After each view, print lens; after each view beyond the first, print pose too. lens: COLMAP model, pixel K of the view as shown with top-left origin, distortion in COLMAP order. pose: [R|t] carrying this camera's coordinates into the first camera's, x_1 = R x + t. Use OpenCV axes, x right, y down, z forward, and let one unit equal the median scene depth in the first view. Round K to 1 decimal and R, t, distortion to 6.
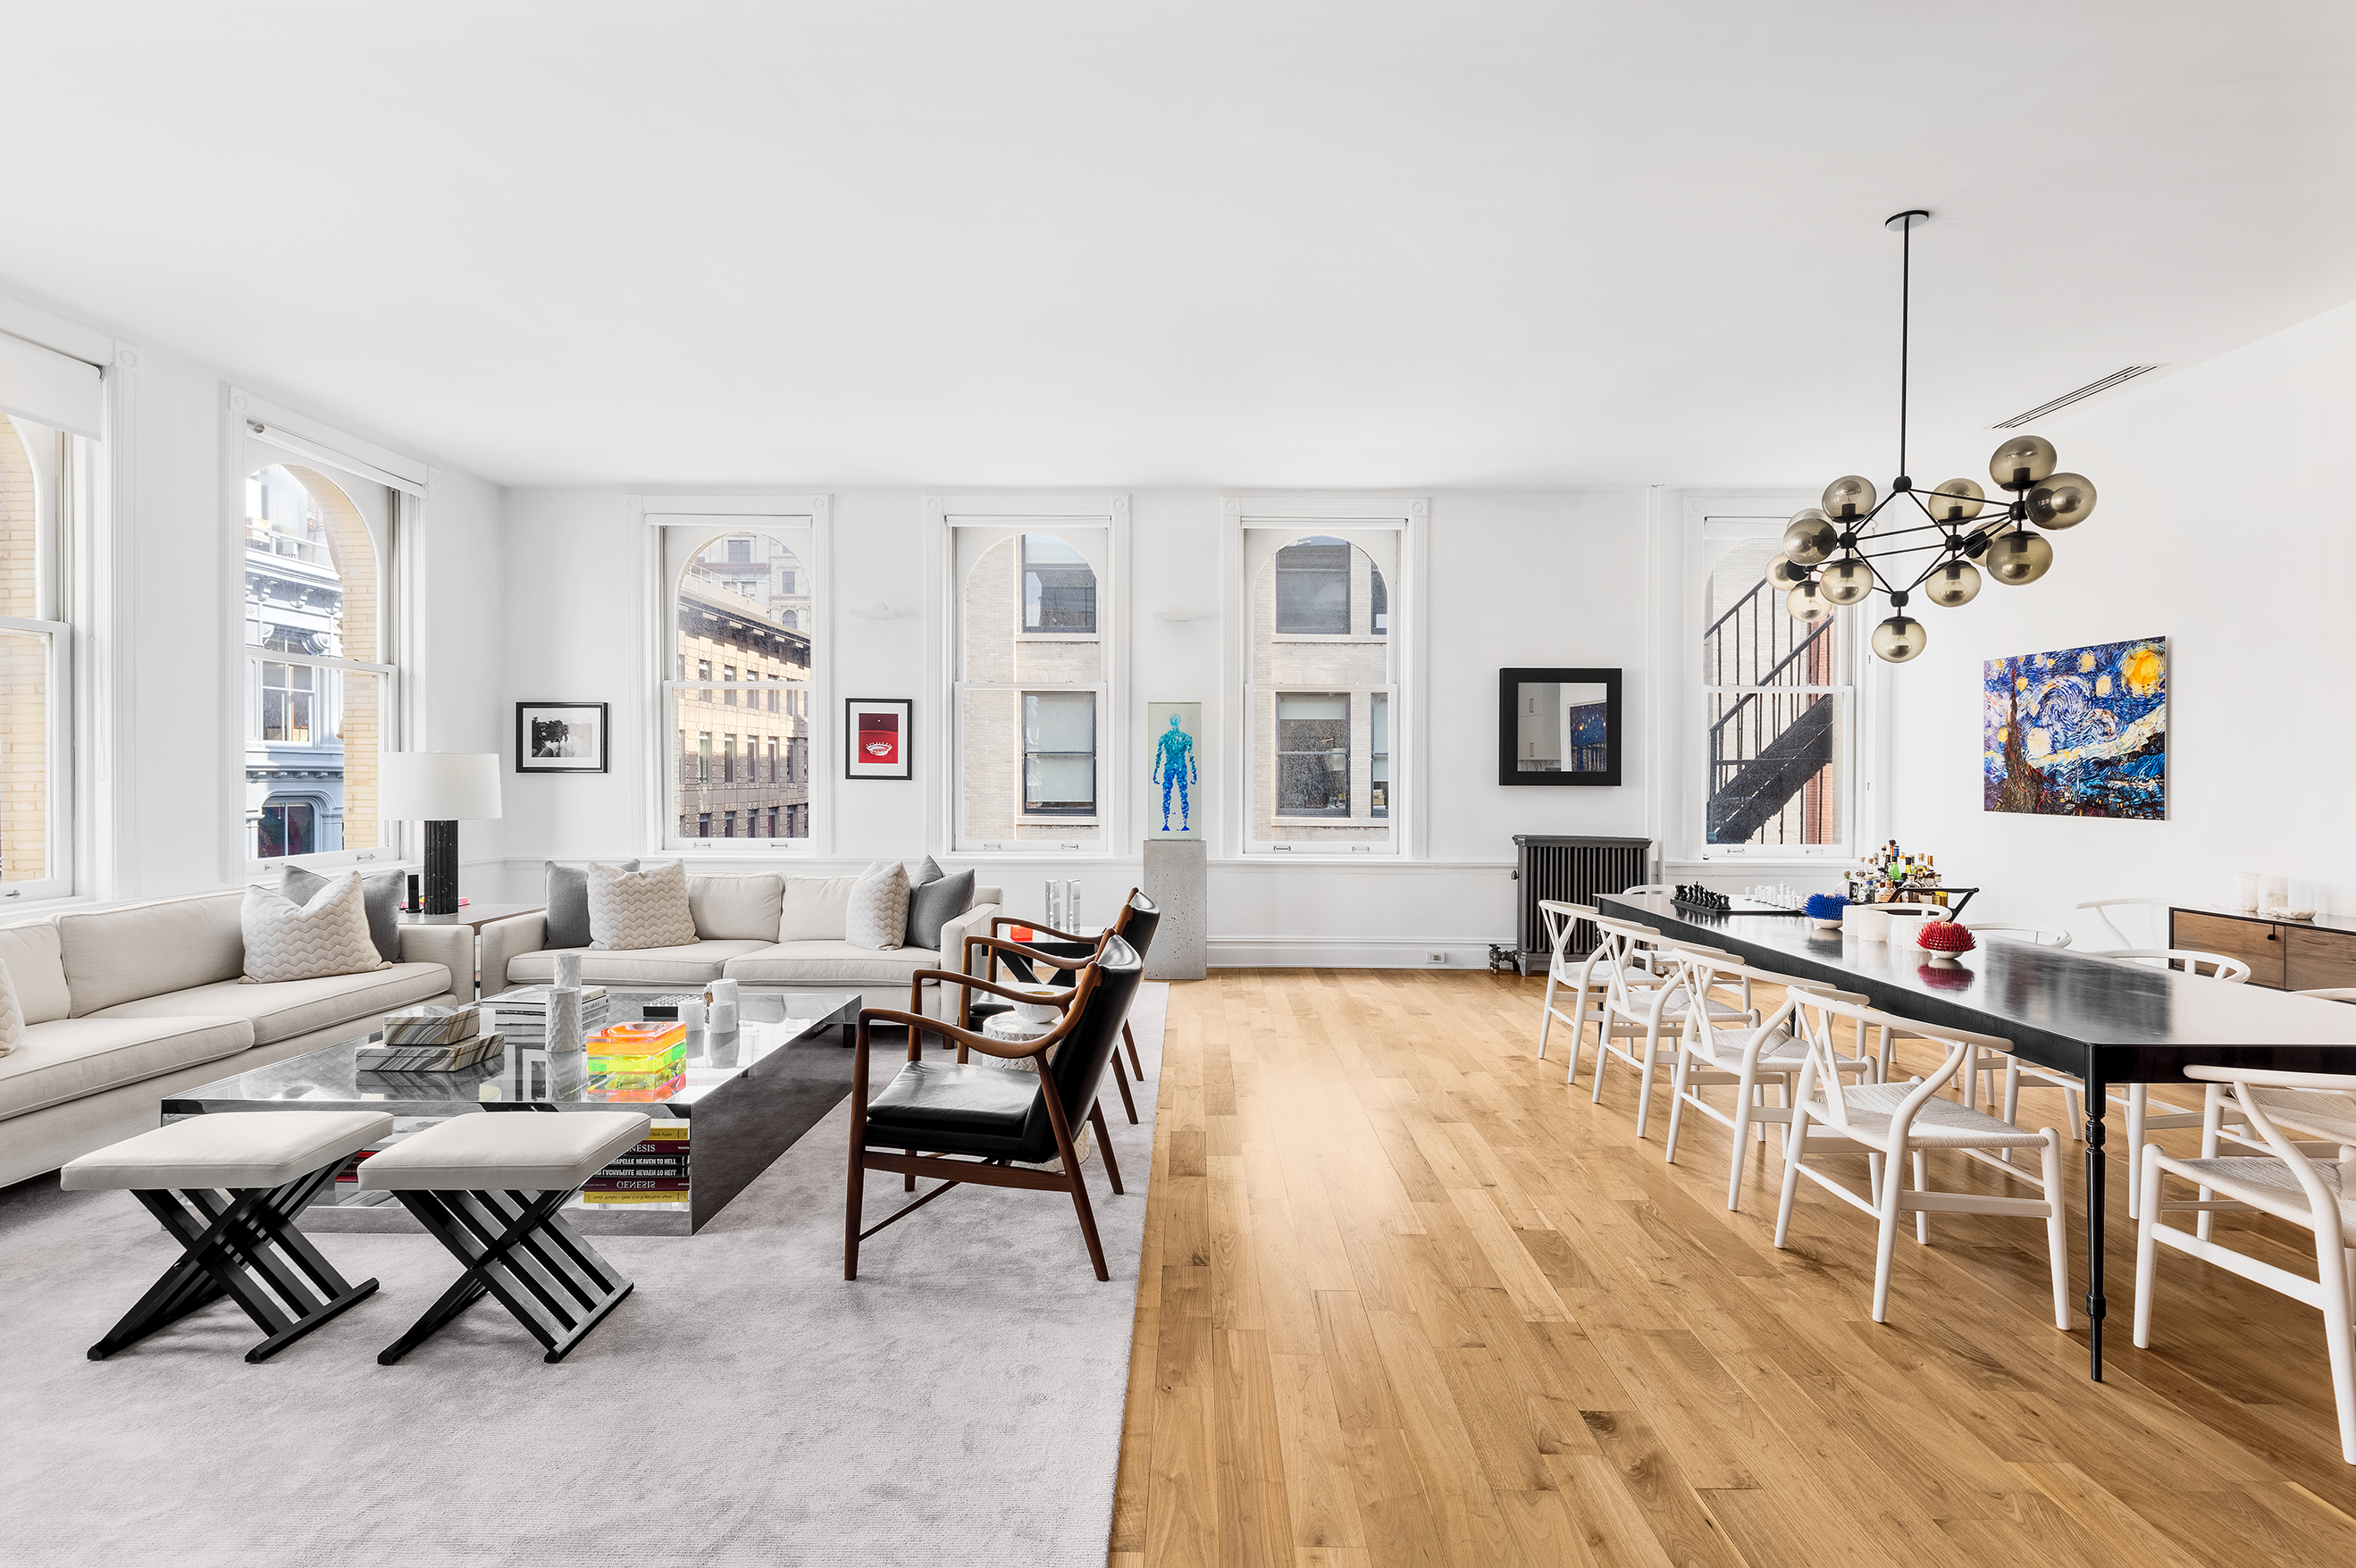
lens RADIAL K [[1064.5, 0, 1187.1], [0, 1064.5, 786.4], [0, 0, 1]] dist [0.000259, -0.000107]
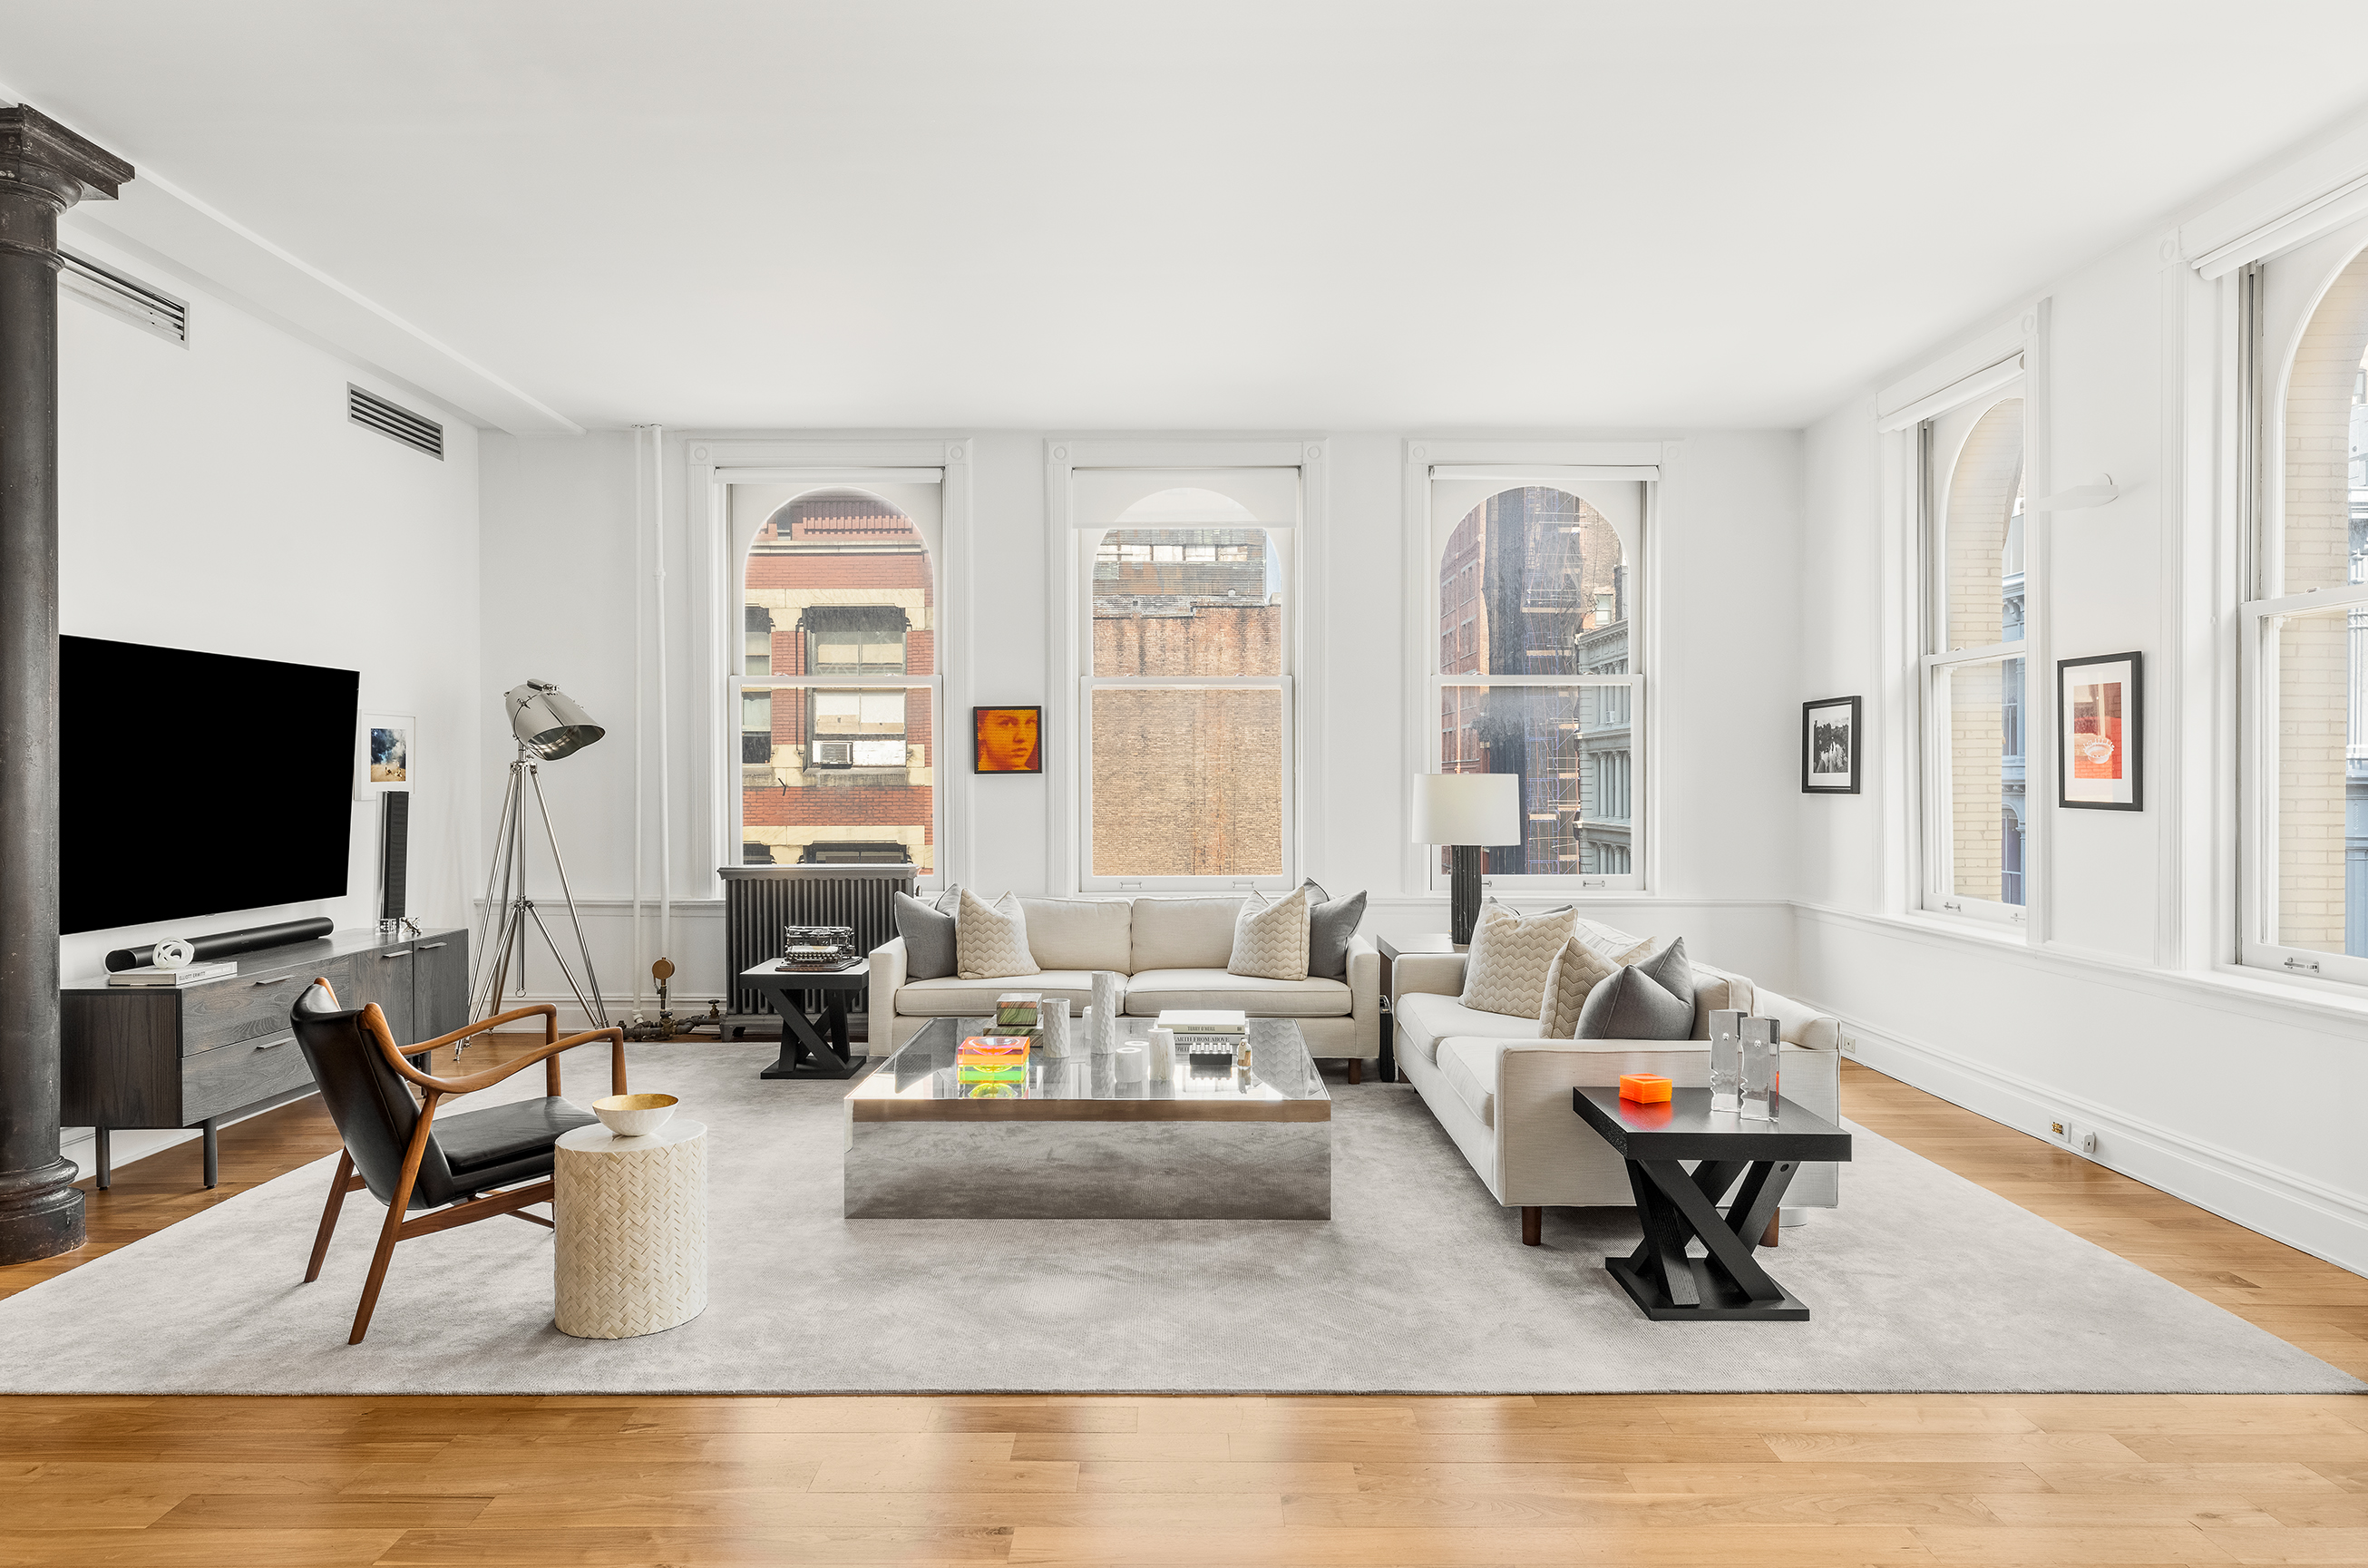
lens RADIAL K [[1455.9, 0, 1193.1], [0, 1455.9, 787.7], [0, 0, 1]] dist [0.005192, 0.001096]
pose [[0.008334, 0.000721, -0.999965, 0.439880], [-0.013276, 0.999912, 0.000610, -0.012080], [0.999877, 0.013270, 0.008343, 0.562892]]
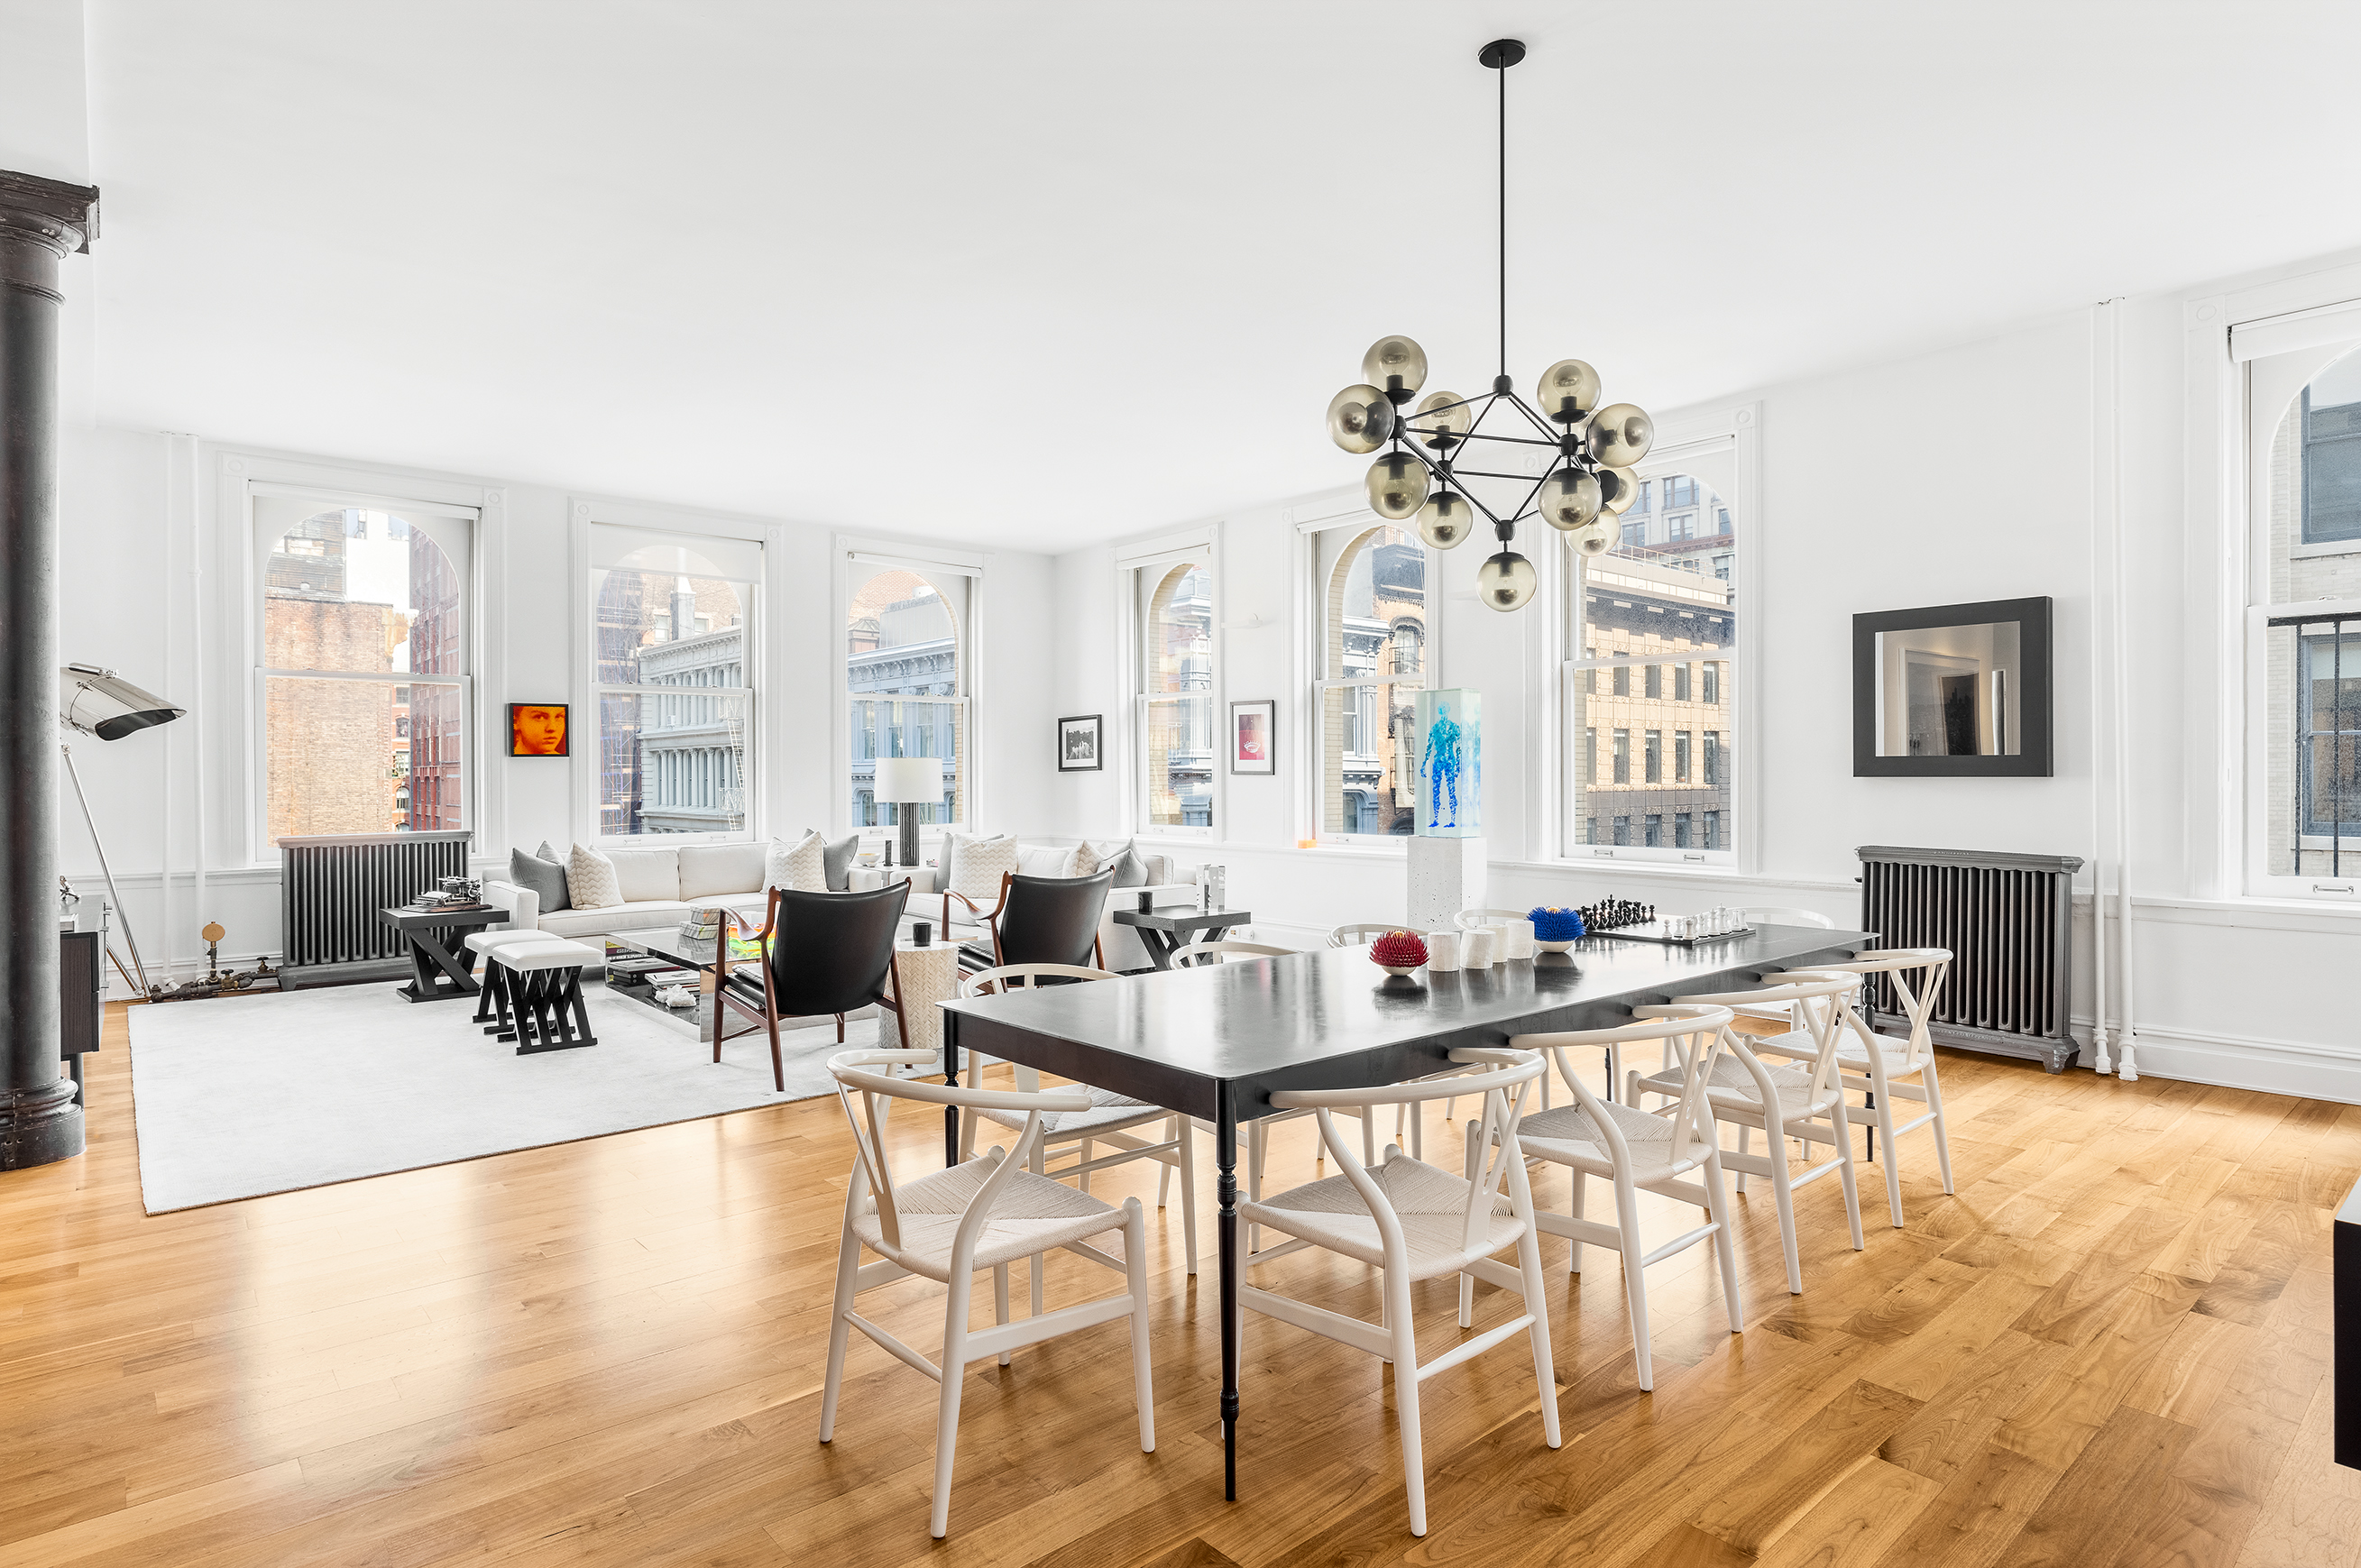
lens RADIAL K [[1224.0, 0, 1197.4], [0, 1224.0, 762.6], [0, 0, 1]] dist [-0.005712, -0.000825]
pose [[0.667533, -0.013876, -0.744451, 0.628400], [-0.003074, 0.999766, -0.021391, 0.008511], [0.744574, 0.016568, 0.667334, 0.121268]]
